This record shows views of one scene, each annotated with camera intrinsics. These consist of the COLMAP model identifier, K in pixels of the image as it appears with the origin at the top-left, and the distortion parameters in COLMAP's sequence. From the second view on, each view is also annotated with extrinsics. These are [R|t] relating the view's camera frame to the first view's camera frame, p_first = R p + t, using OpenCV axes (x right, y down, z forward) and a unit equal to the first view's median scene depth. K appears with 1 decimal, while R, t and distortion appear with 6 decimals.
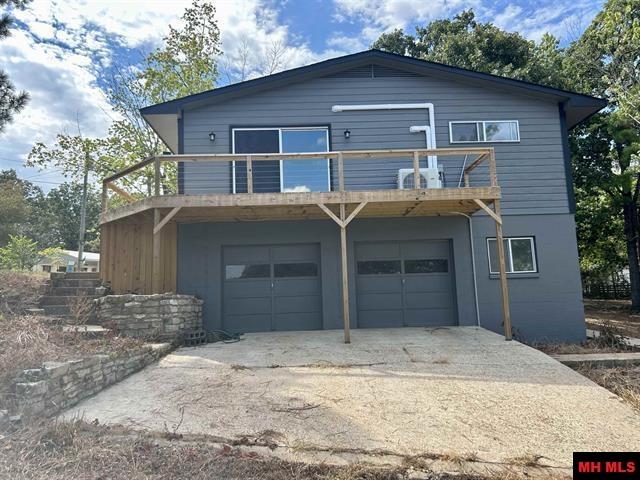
lens RADIAL K [[480.5, 0, 318.6], [0, 480.5, 240.3], [0, 0, 1]] dist [0.010792, 0.002373]
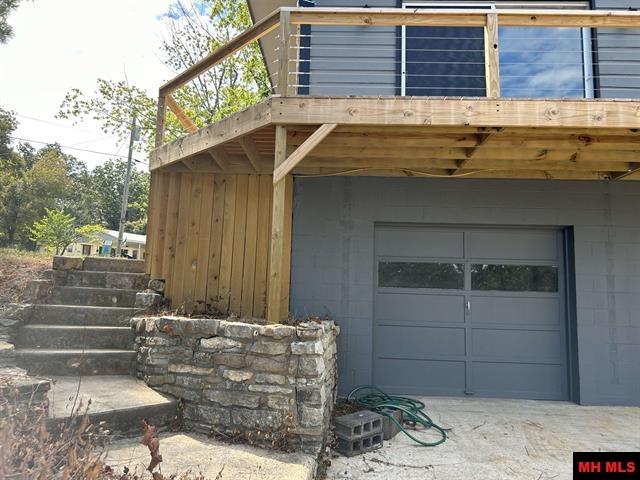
lens RADIAL K [[480.5, 0, 321.2], [0, 480.5, 239.7], [0, 0, 1]] dist [0.010792, 0.002373]
pose [[0.996252, 0.053471, -0.067991, -0.112437], [-0.052637, 0.998516, 0.014004, 0.012692], [0.068639, -0.010373, 0.997588, 0.240199]]
